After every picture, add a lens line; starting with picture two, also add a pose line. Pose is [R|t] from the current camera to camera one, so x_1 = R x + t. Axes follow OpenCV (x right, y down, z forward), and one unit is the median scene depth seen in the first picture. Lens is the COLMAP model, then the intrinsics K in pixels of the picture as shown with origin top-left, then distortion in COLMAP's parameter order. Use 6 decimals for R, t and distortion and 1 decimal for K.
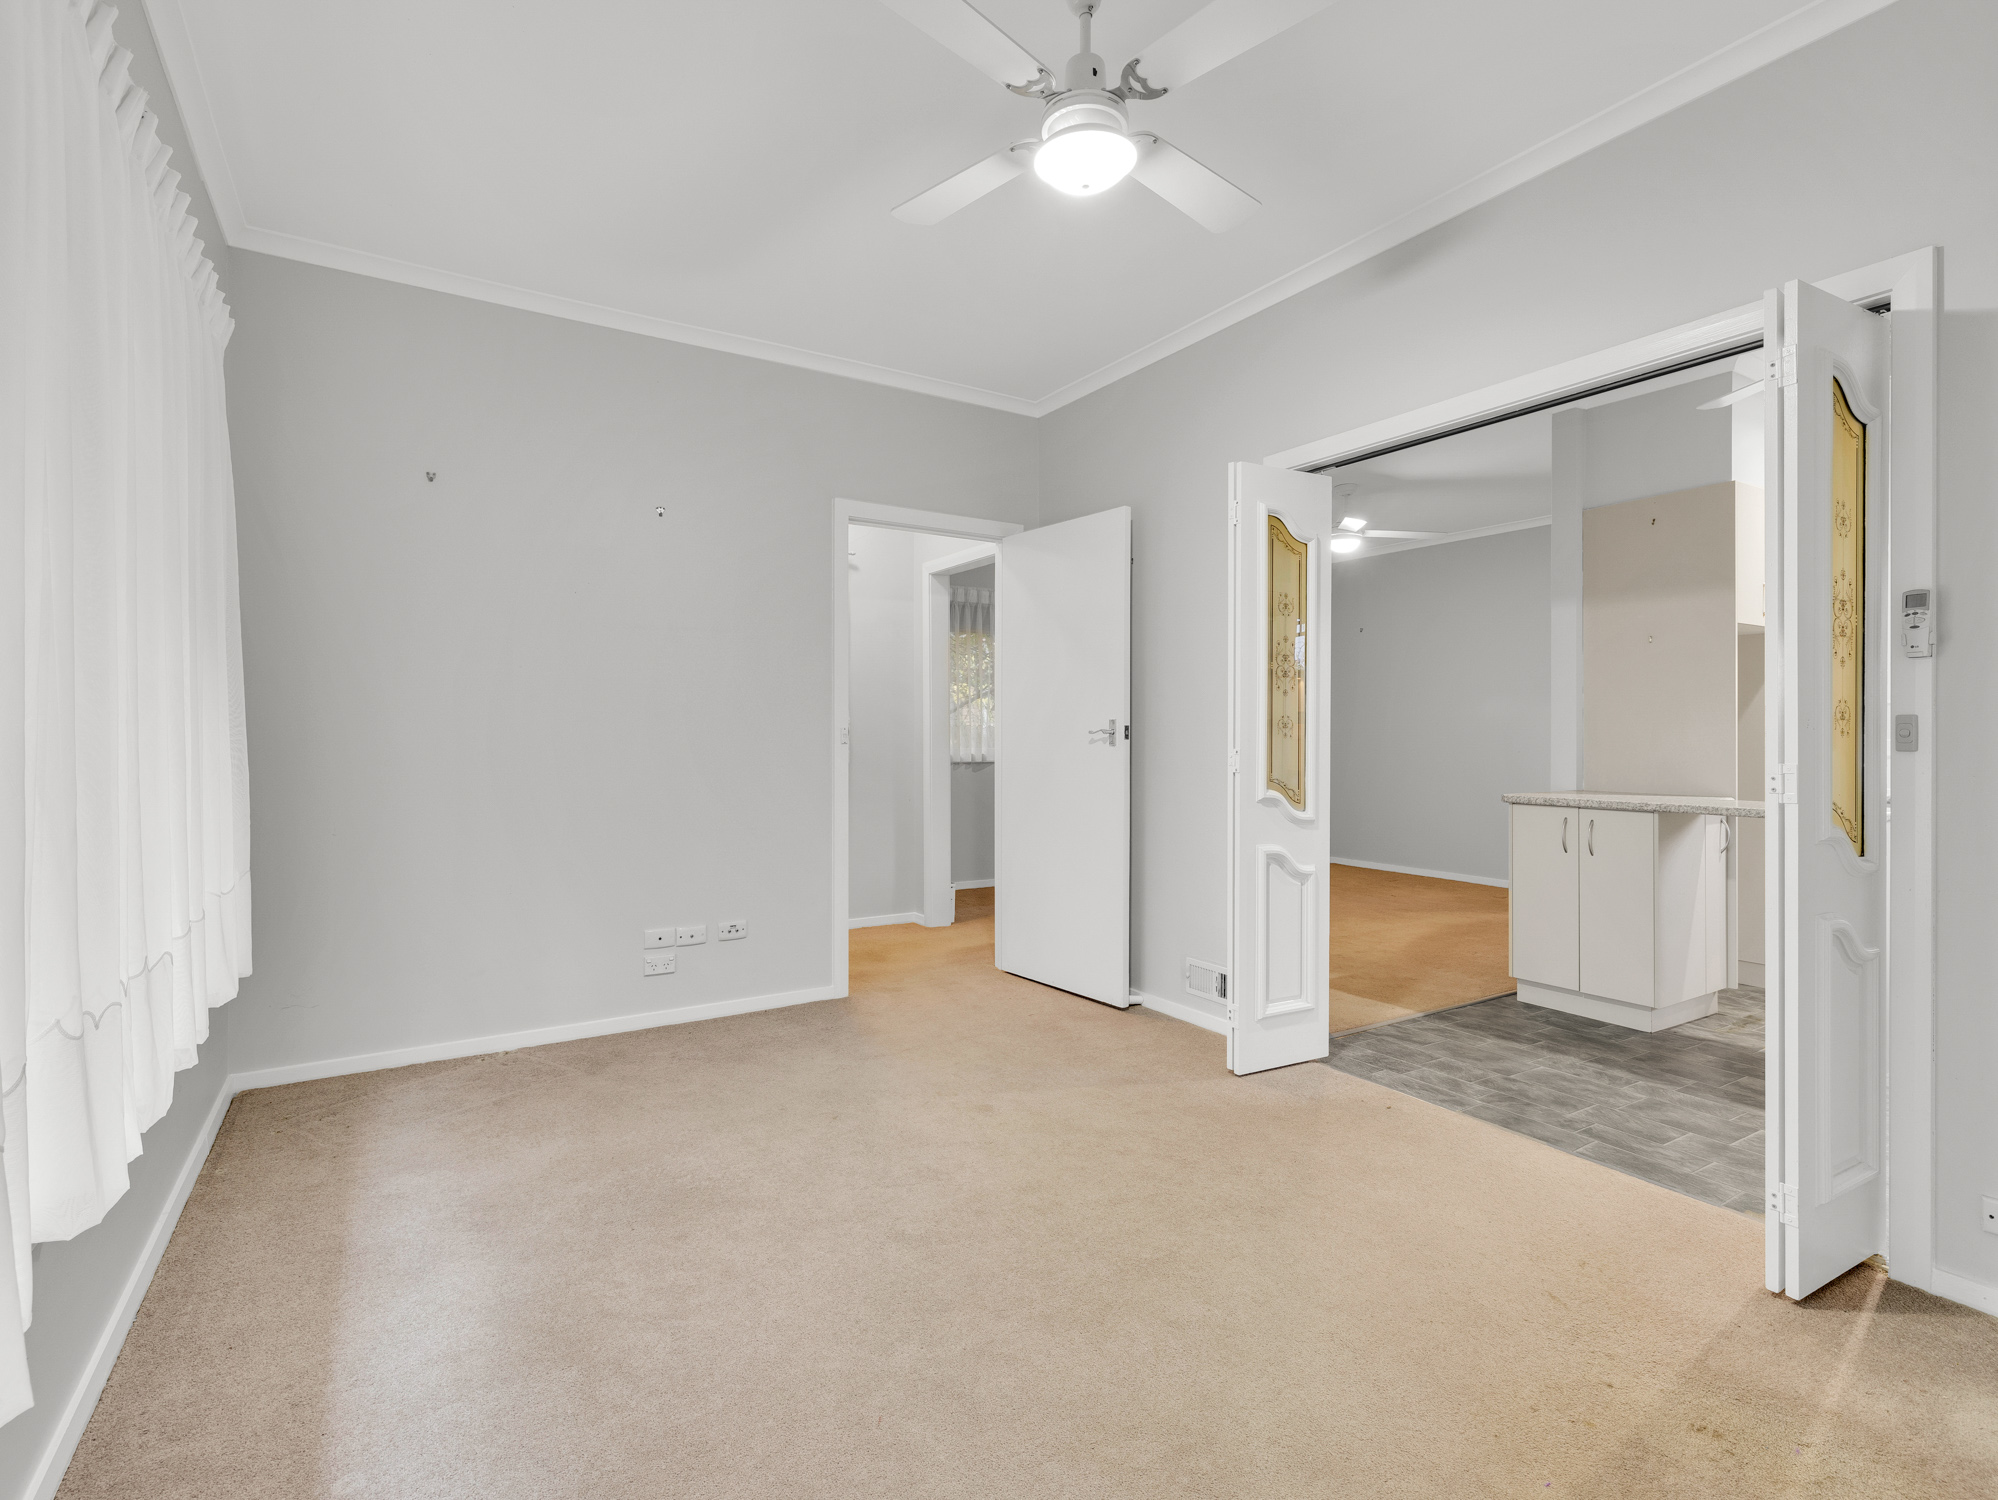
lens RADIAL K [[953.6, 0, 1009.3], [0, 953.6, 744.4], [0, 0, 1]] dist [0.005330, 0.000665]
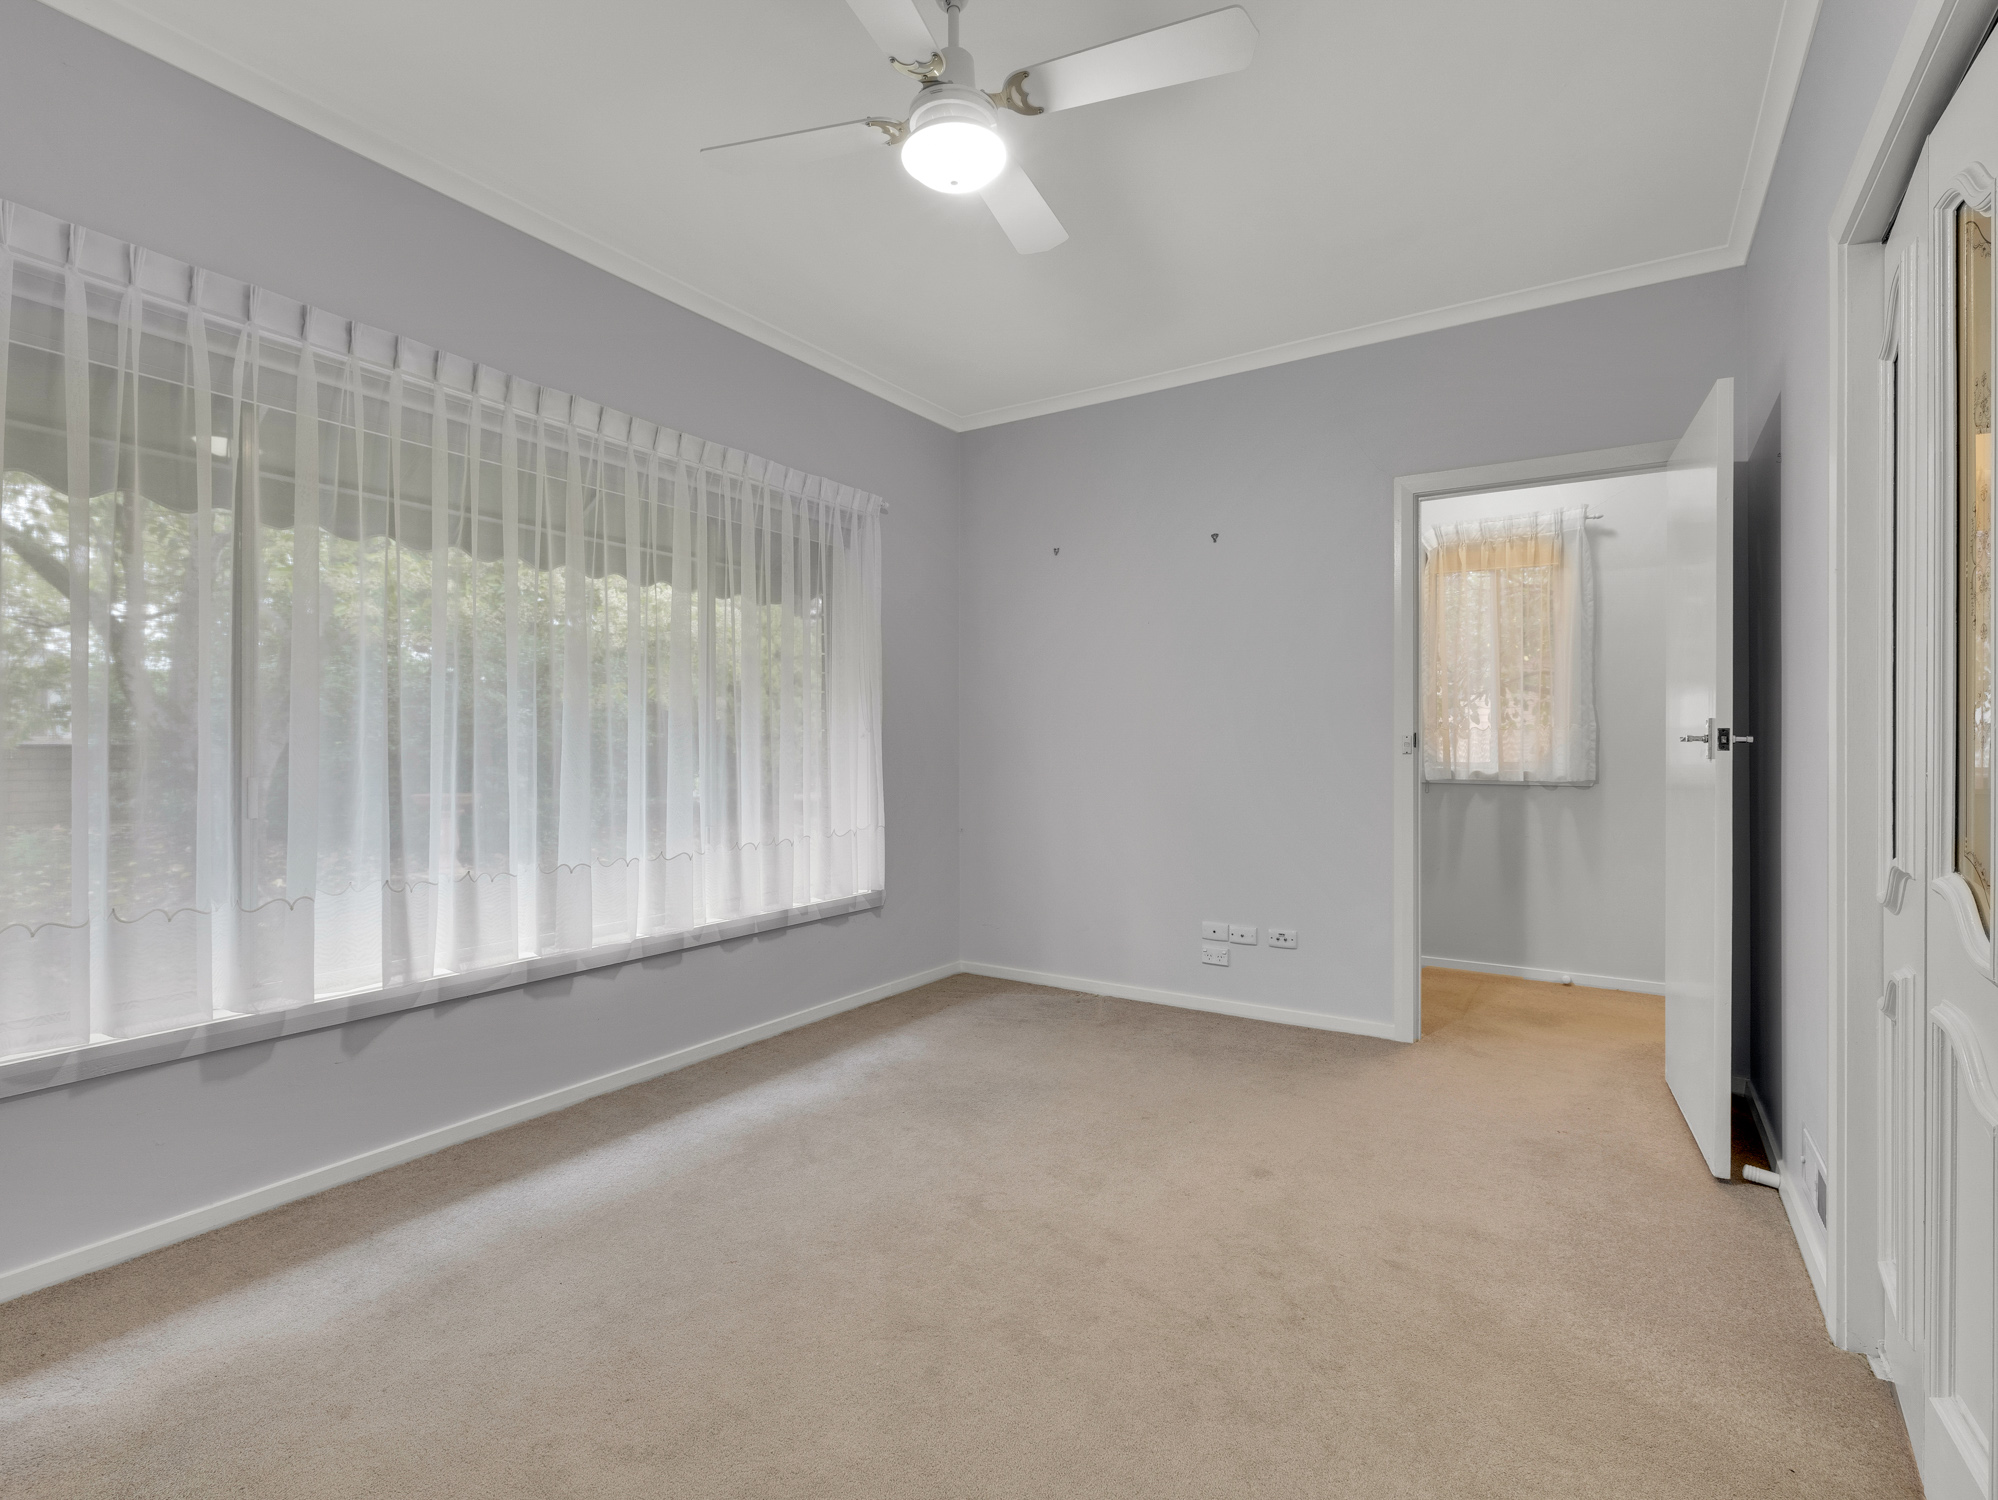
lens RADIAL K [[953.6, 0, 1011.2], [0, 953.6, 750.5], [0, 0, 1]] dist [0.005330, 0.000665]
pose [[0.423240, 0.003607, -0.906011, 0.521913], [-0.003579, 0.999991, 0.002310, -0.004691], [0.906011, 0.002265, 0.423249, 0.330745]]
